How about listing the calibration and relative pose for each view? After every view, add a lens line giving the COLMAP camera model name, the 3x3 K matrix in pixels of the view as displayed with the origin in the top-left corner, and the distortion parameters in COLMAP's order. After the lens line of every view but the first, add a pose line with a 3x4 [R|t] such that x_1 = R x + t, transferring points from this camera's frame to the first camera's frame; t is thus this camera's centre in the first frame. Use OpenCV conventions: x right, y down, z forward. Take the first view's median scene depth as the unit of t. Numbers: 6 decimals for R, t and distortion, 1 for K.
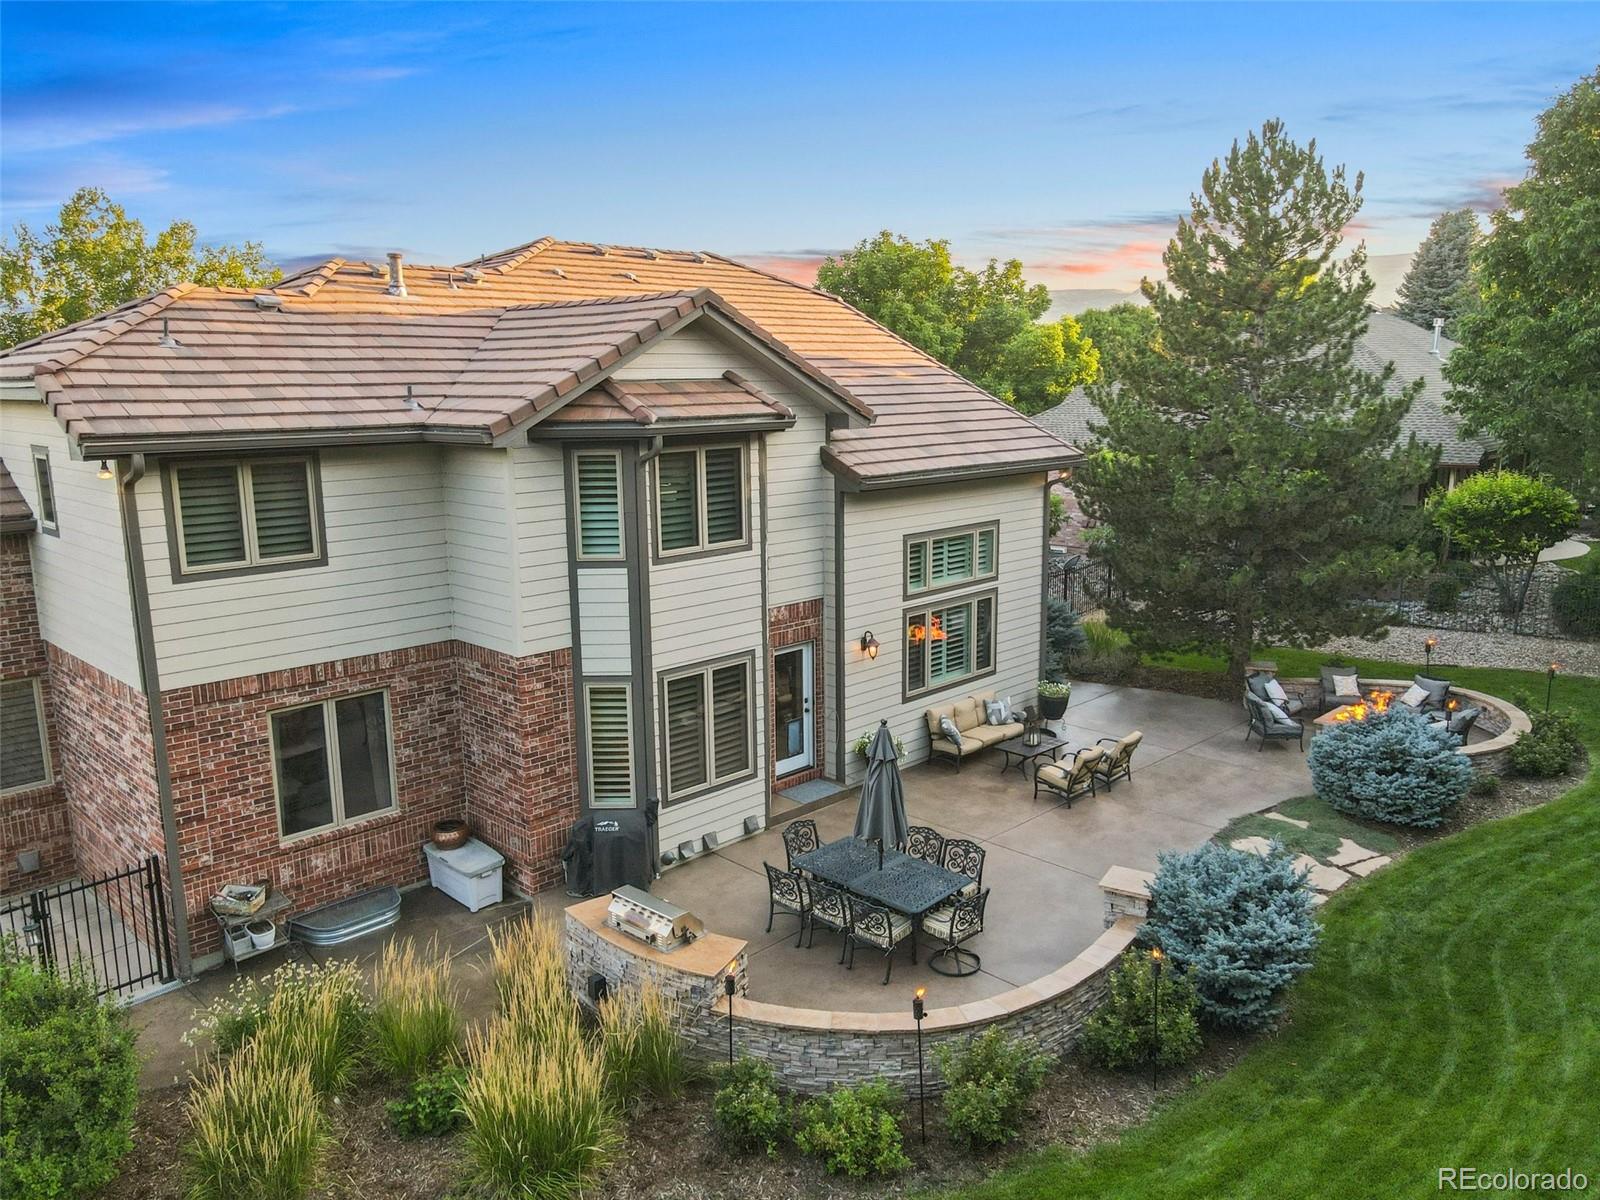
lens RADIAL K [[1178.7, 0, 803.4], [0, 1178.7, 611.0], [0, 0, 1]] dist [-0.002055, 0.010714]
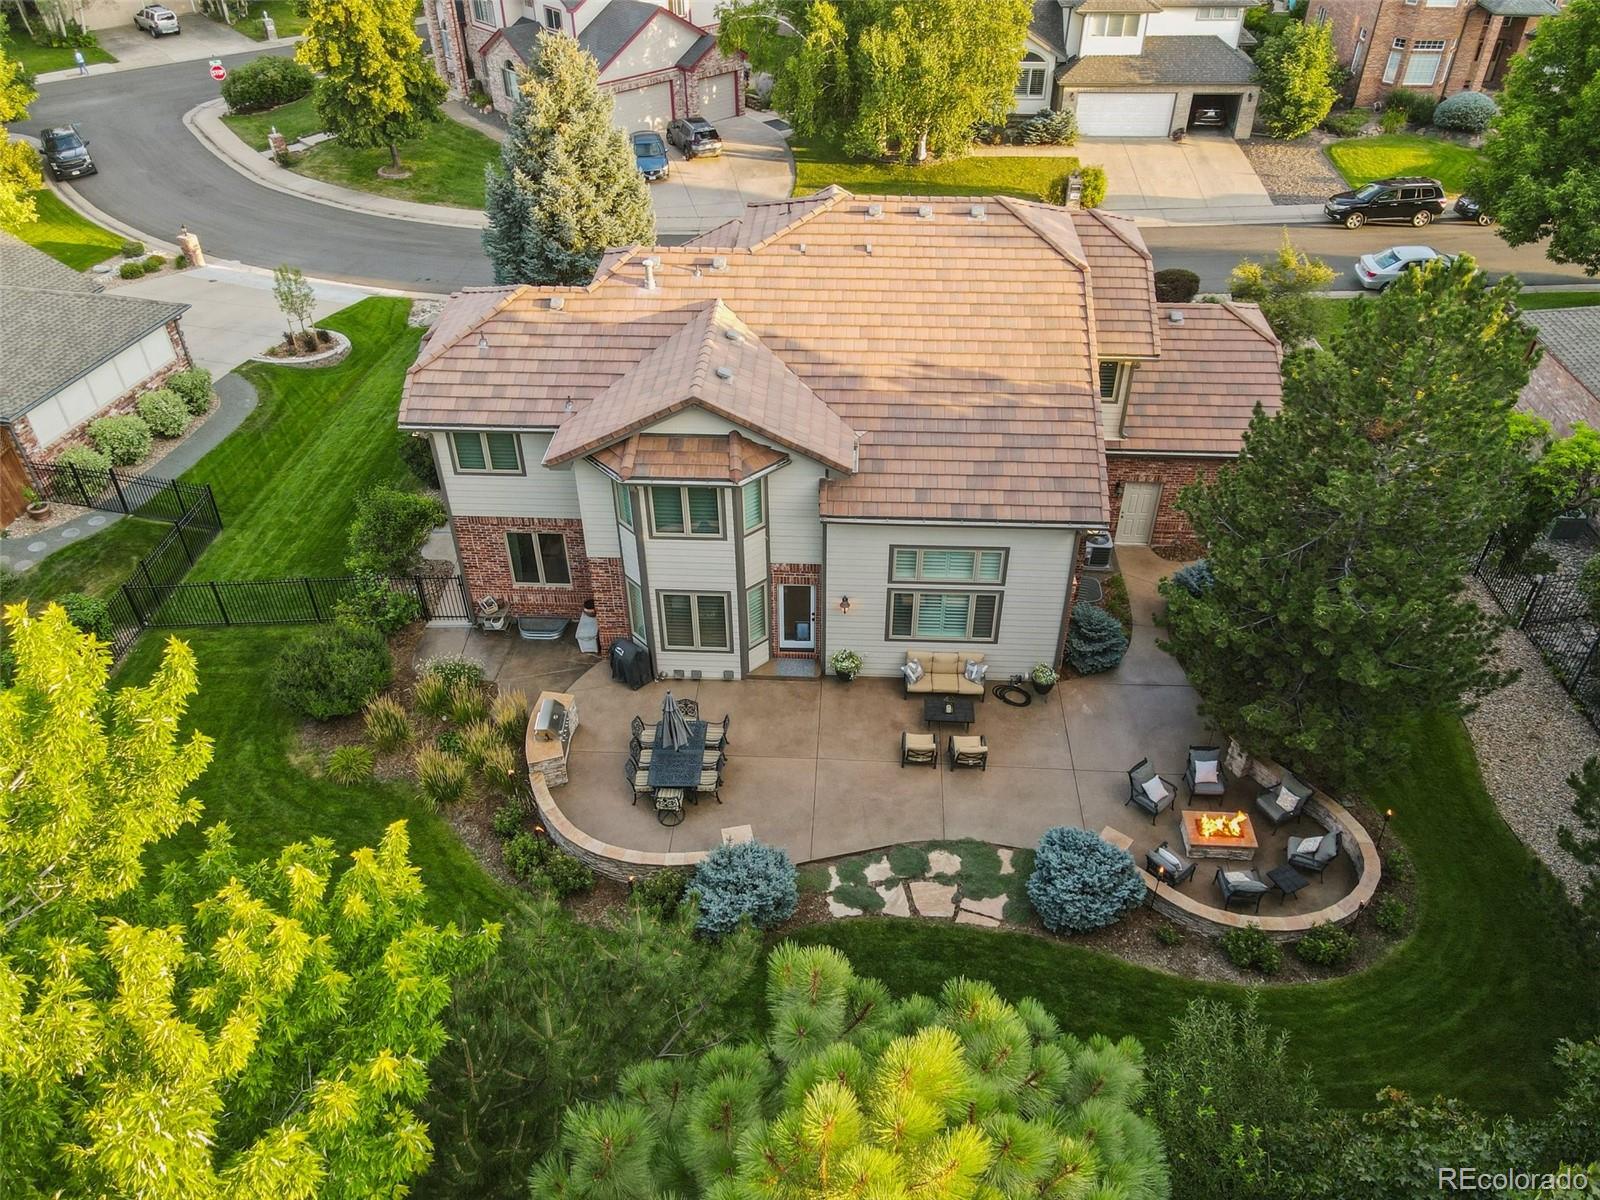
lens RADIAL K [[1178.7, 0, 804.2], [0, 1178.7, 610.0], [0, 0, 1]] dist [-0.002055, 0.010714]
pose [[0.667657, 0.472829, -0.575036, 0.985661], [-0.152141, 0.842768, 0.516329, -0.810509], [0.728757, -0.257244, 0.634617, 0.032351]]
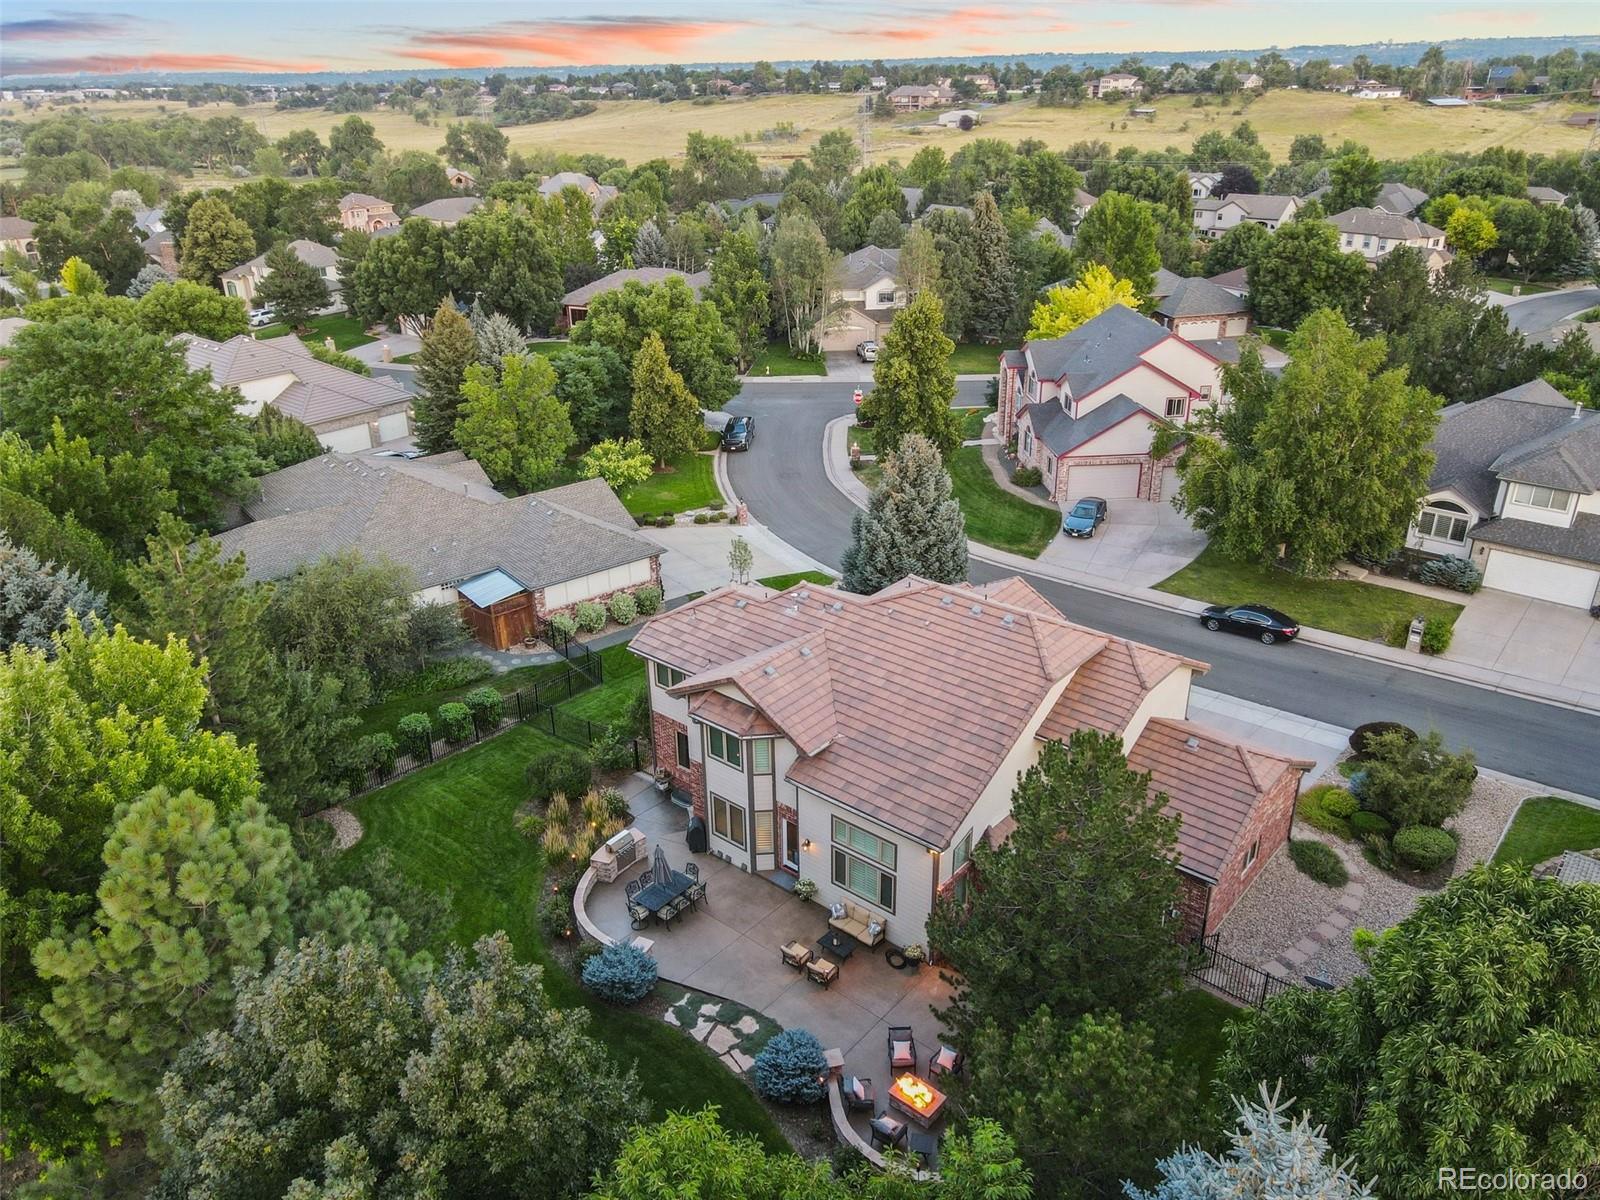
lens RADIAL K [[1178.7, 0, 795.4], [0, 1178.7, 605.0], [0, 0, 1]] dist [-0.002055, 0.010714]
pose [[0.067761, 0.429350, -0.900593, 2.026754], [-0.181841, 0.892863, 0.411983, -1.398138], [0.980990, 0.135849, 0.138575, 0.708878]]
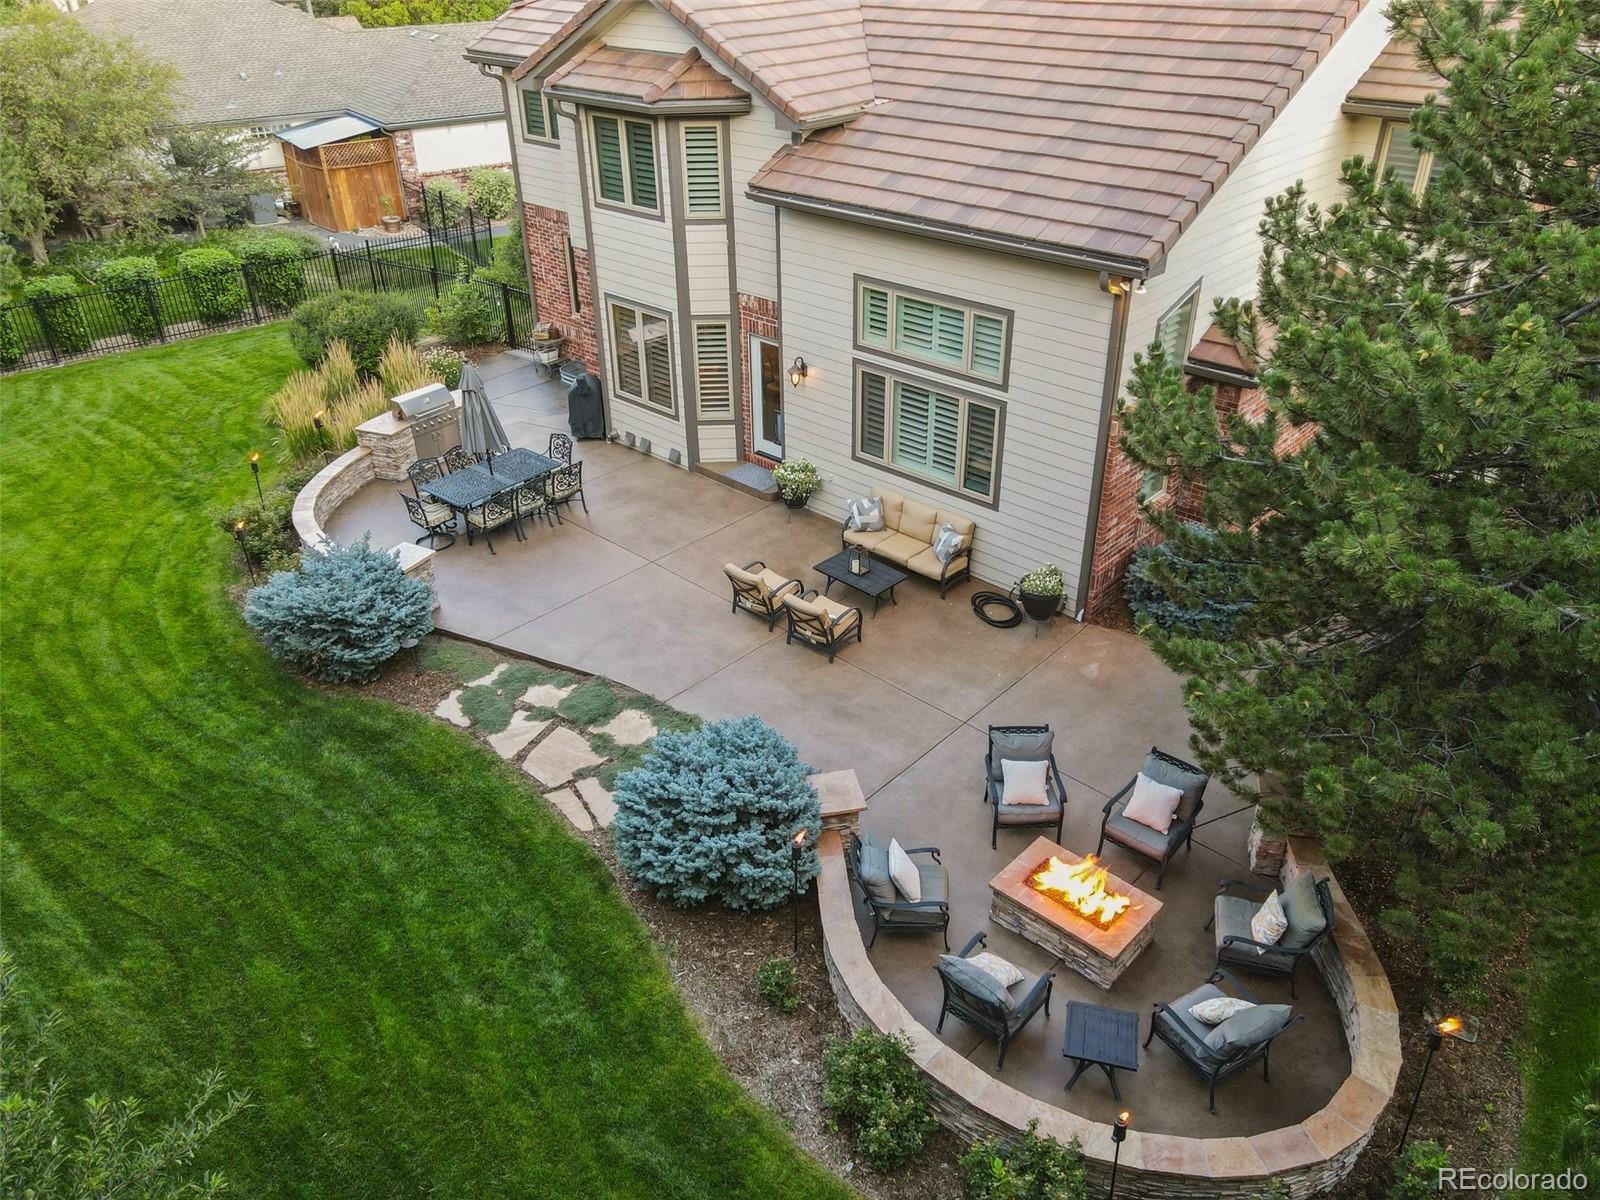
lens RADIAL K [[1178.7, 0, 800.3], [0, 1178.7, 601.9], [0, 0, 1]] dist [-0.002055, 0.010714]
pose [[0.027629, 0.524855, -0.850743, 1.095063], [-0.184774, 0.839084, 0.511661, -0.344134], [0.982393, 0.143059, 0.120163, 1.034609]]
